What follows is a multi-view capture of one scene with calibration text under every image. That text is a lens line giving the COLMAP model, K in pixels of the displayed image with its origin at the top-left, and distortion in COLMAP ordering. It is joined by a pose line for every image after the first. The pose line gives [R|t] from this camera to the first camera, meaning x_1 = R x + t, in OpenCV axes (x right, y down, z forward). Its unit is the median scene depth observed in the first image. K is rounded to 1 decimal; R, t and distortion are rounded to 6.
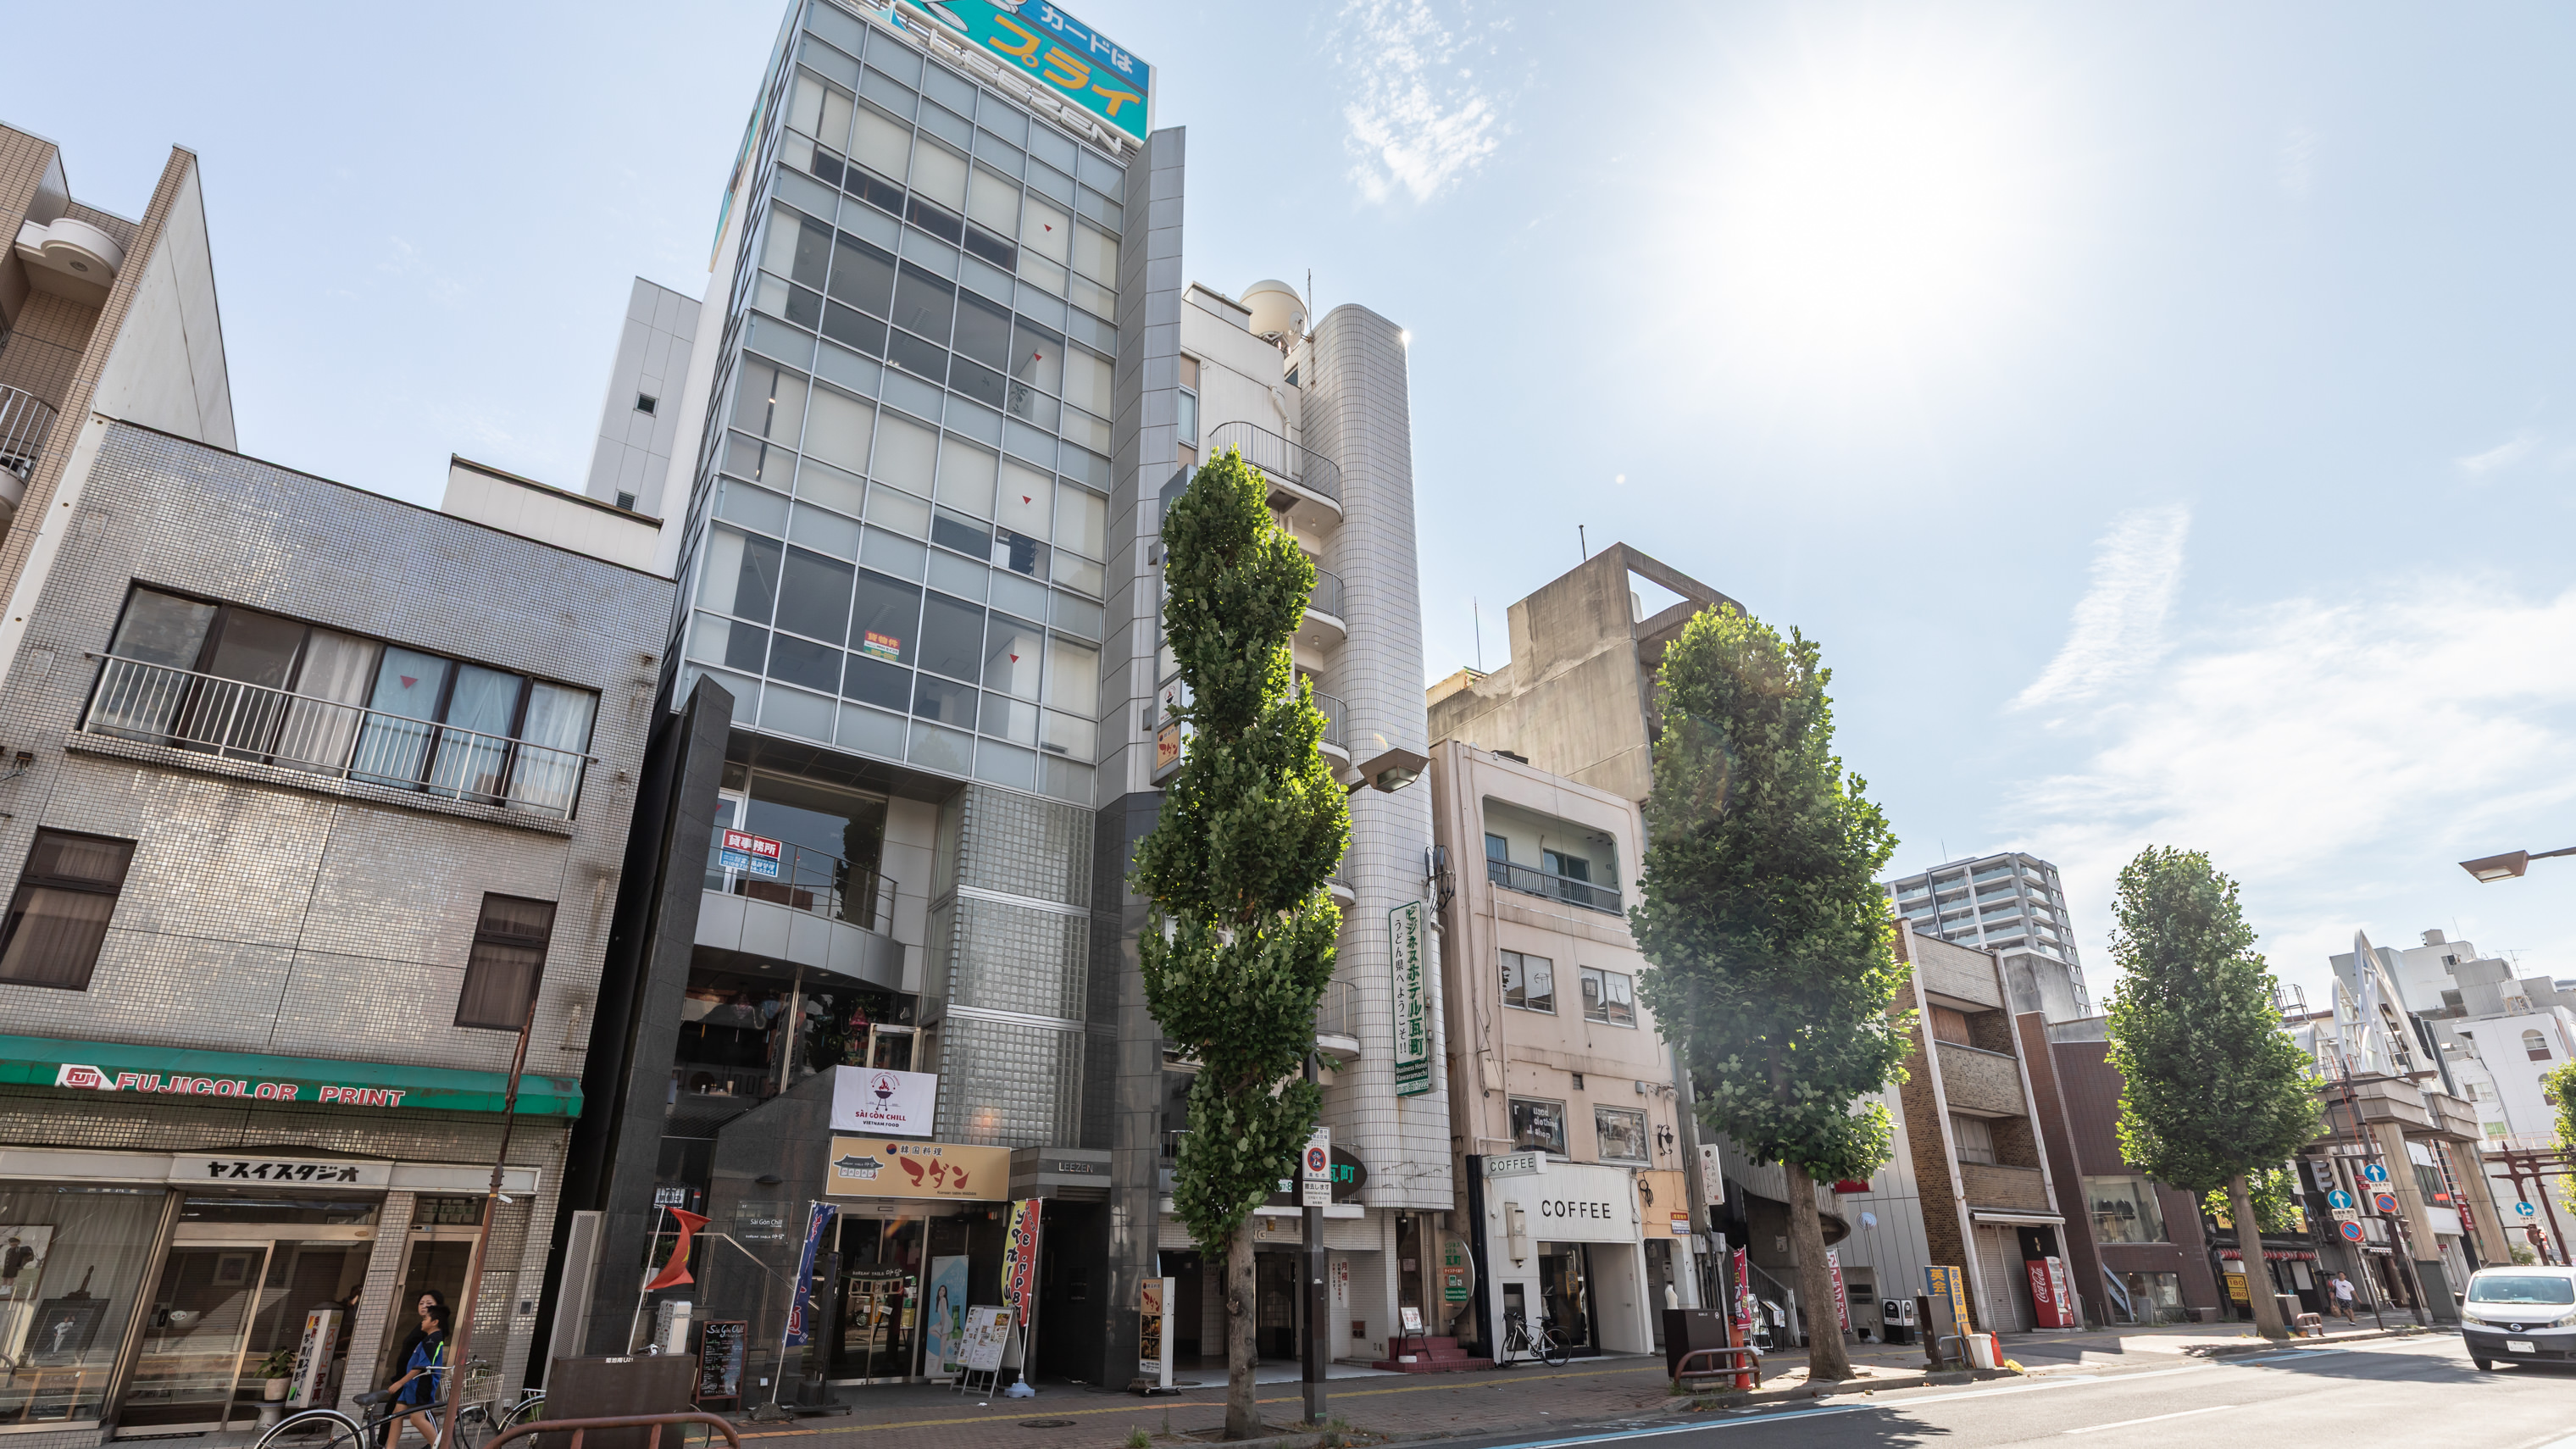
lens RADIAL K [[1196.3, 0, 1277.9], [0, 1196.3, 829.8], [0, 0, 1]] dist [0.001632, 0.000443]
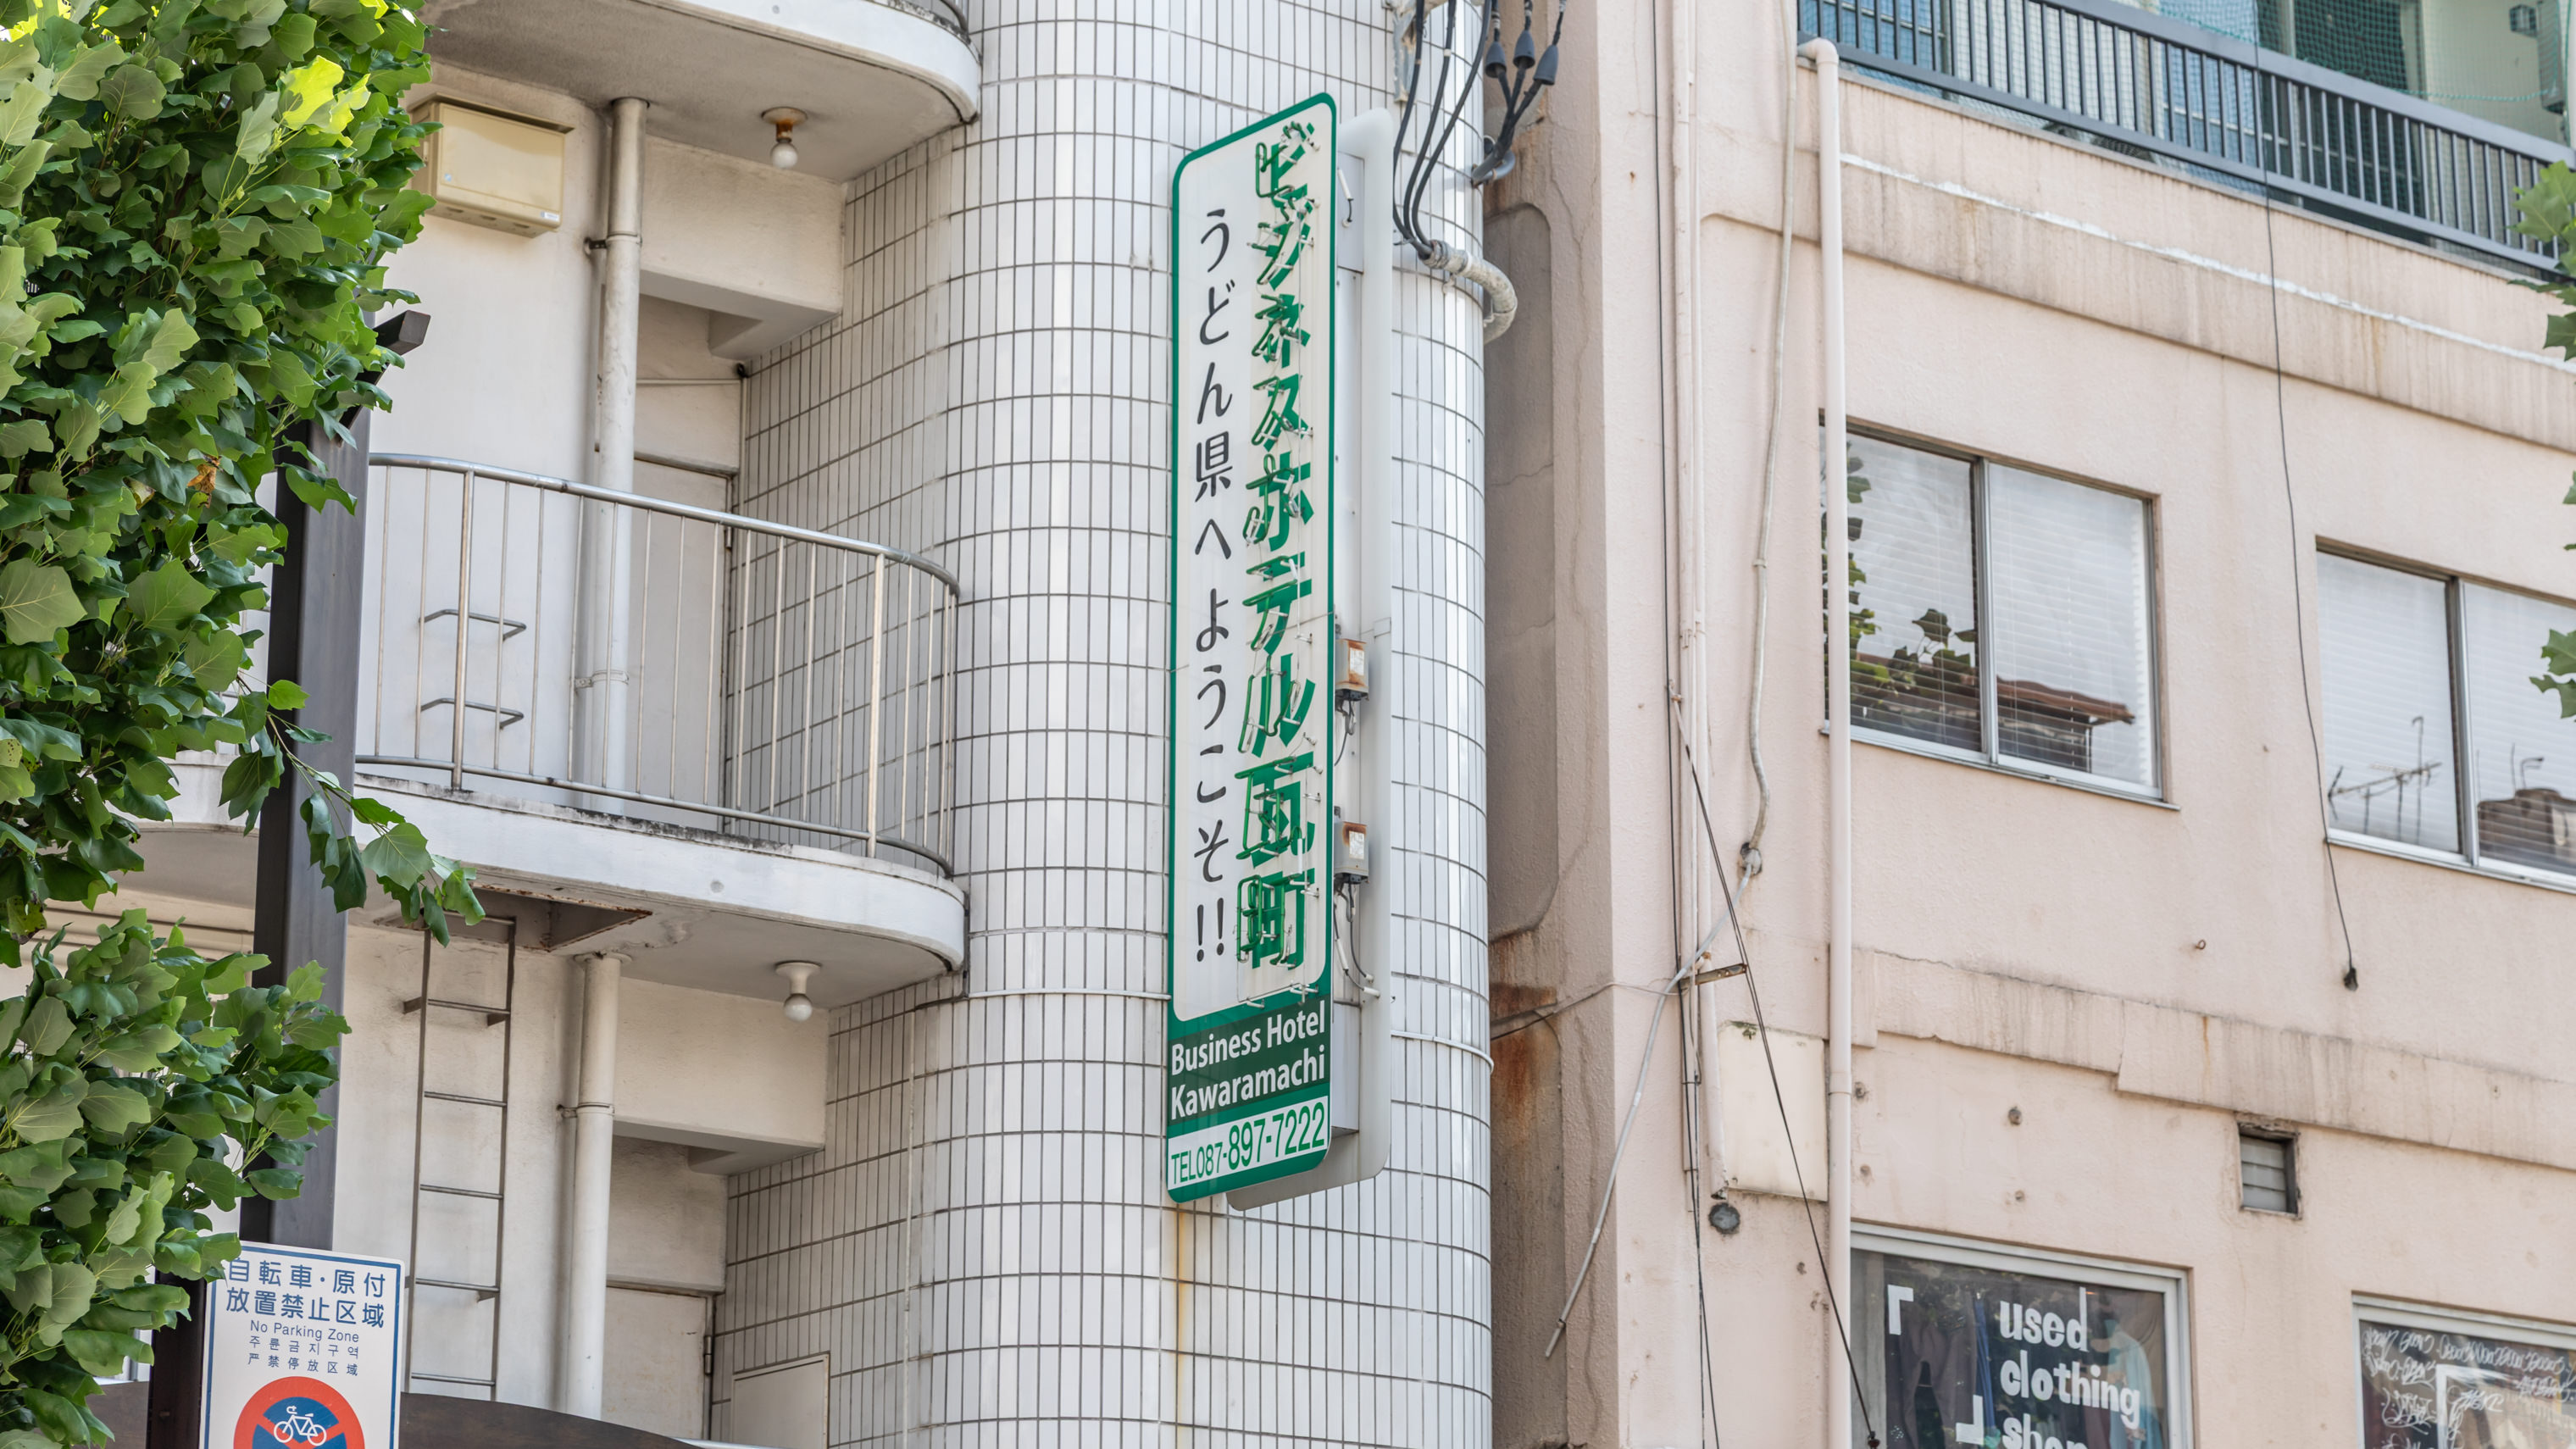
lens RADIAL K [[5690.2, 0, 1288.0], [0, 5690.2, 724.5], [0, 0, 1]] dist [0.014979, -0.333931]
pose [[0.999866, 0.012176, 0.010916, 0.105952], [-0.013155, 0.995425, 0.094636, 0.073799], [-0.009714, -0.094767, 0.995452, 0.179478]]
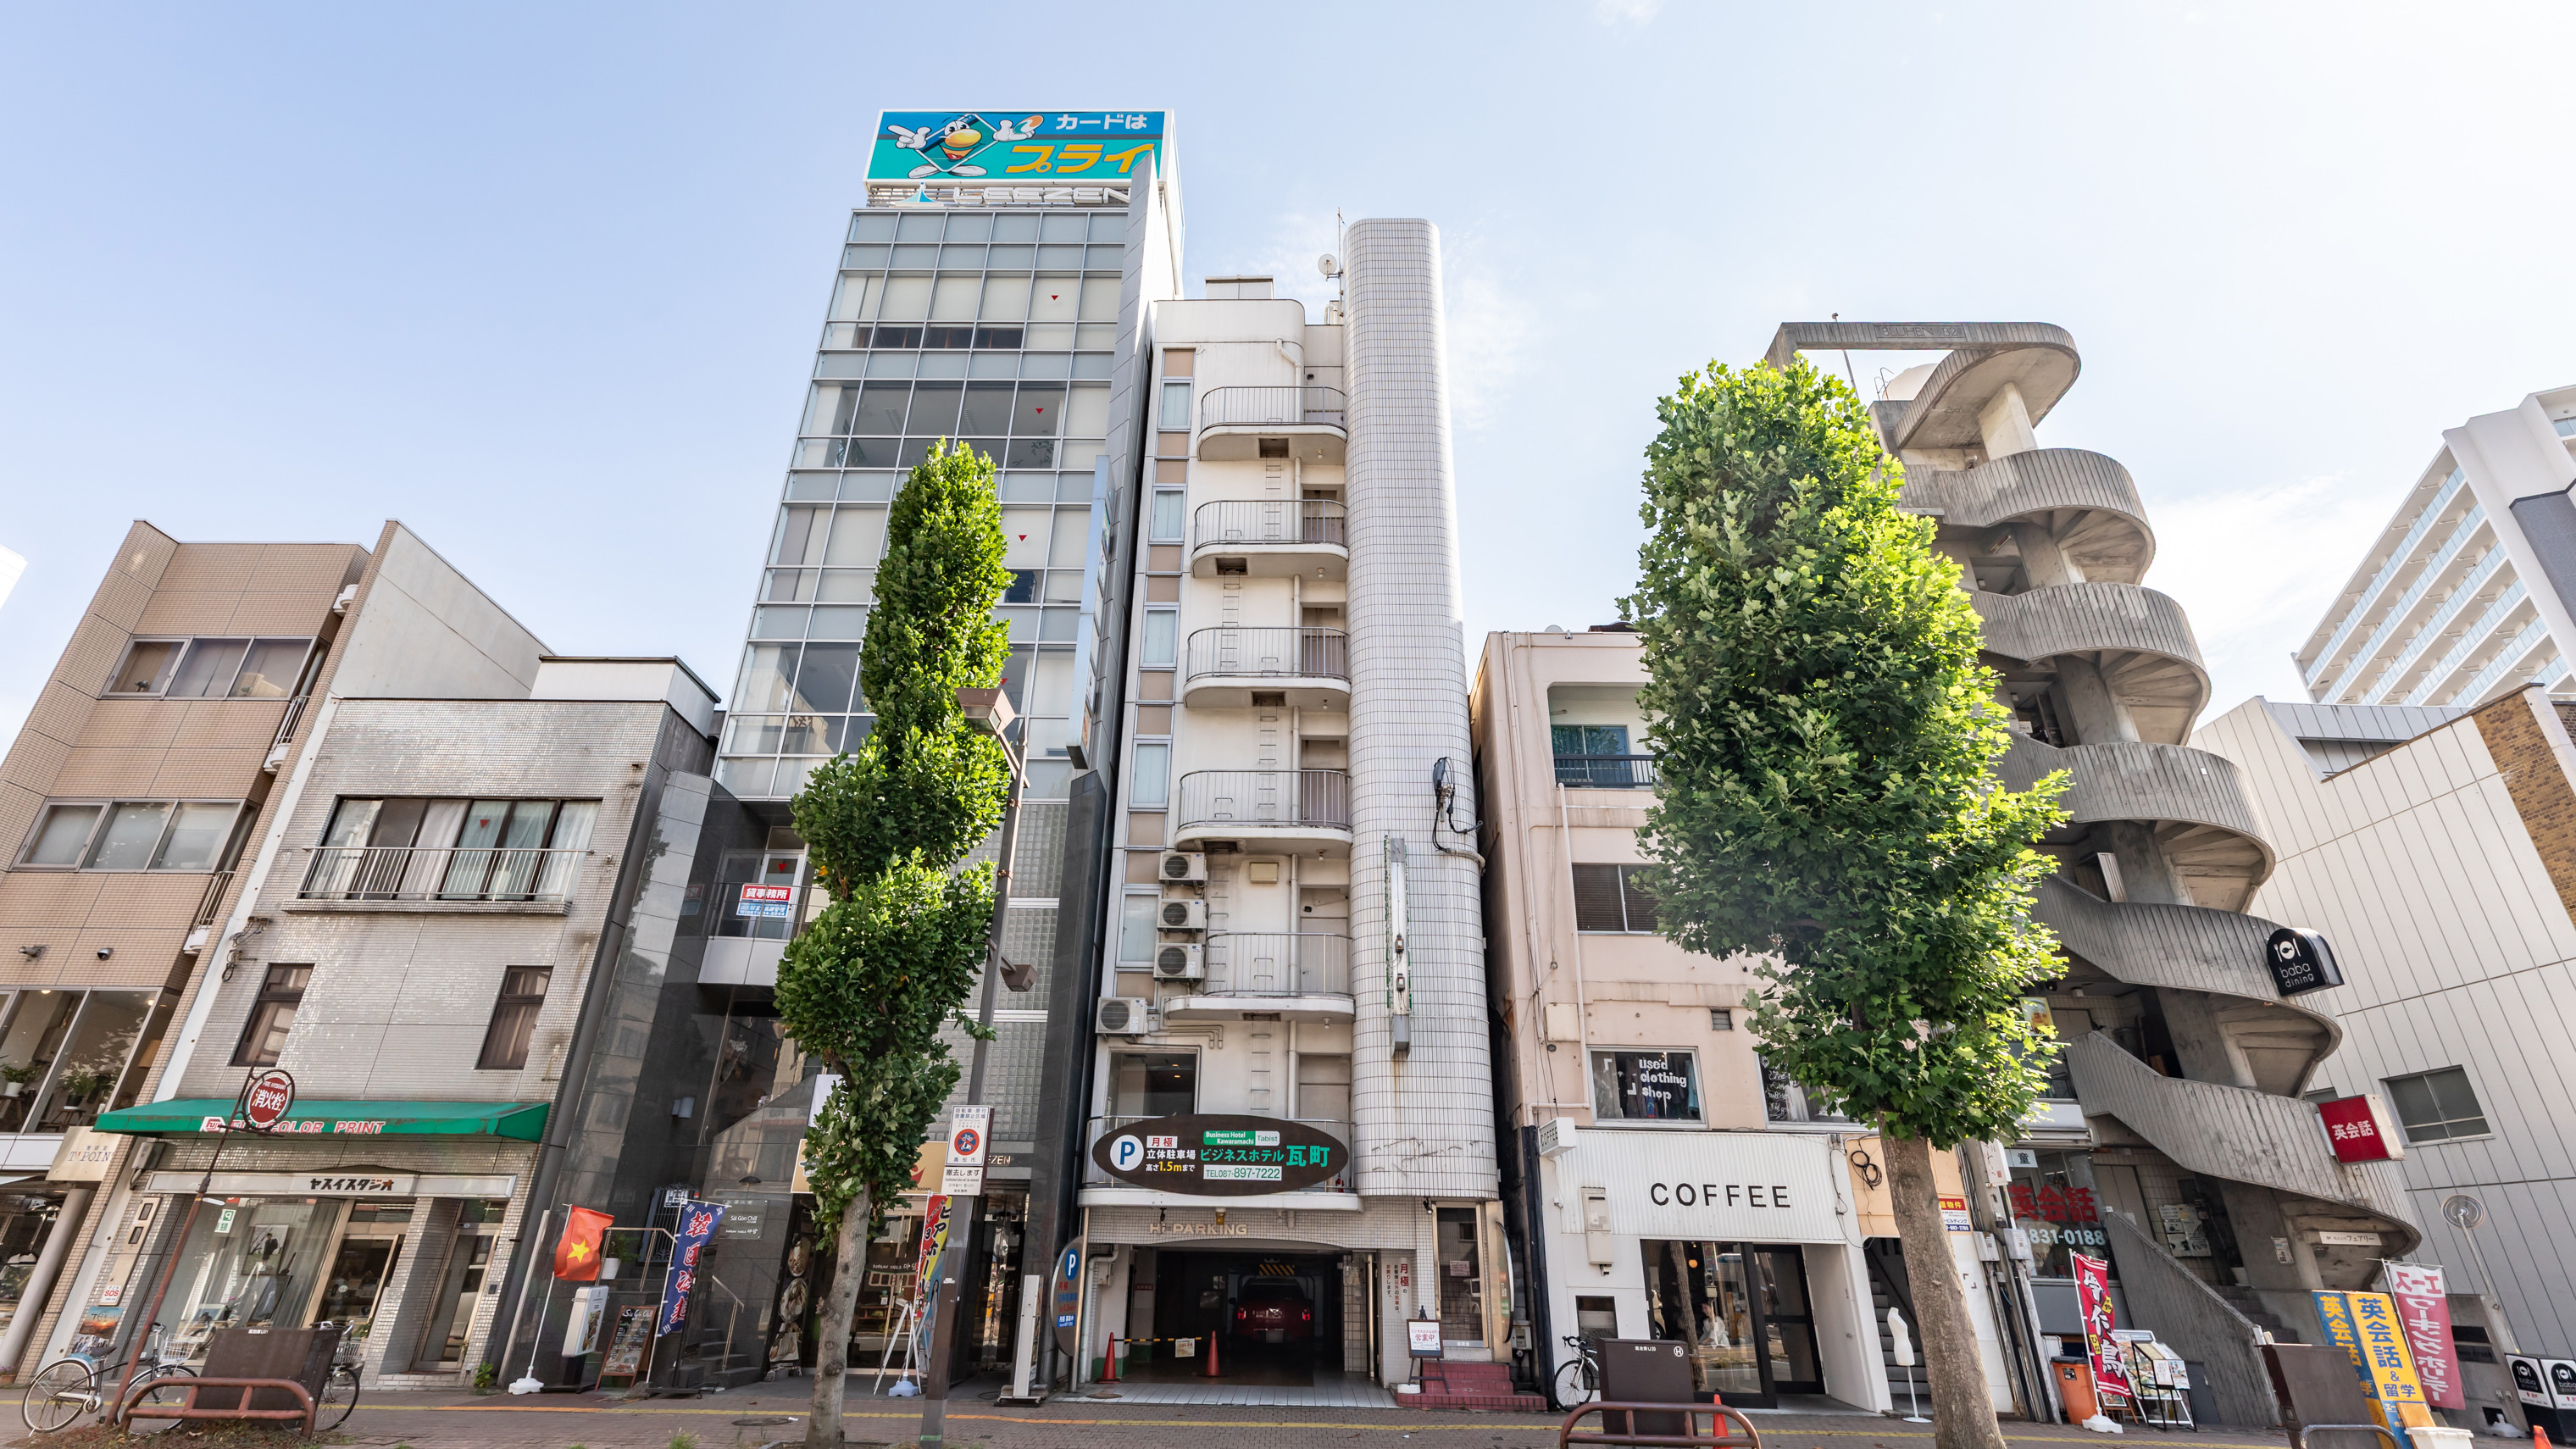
lens RADIAL K [[1143.0, 0, 1288.0], [0, 1143.0, 724.5], [0, 0, 1]] dist [0.010657, -0.000241]
pose [[0.802317, -0.241113, -0.546033, 0.533541], [0.189855, 0.970360, -0.149519, 0.097618], [0.565900, 0.016295, 0.824313, 0.280853]]
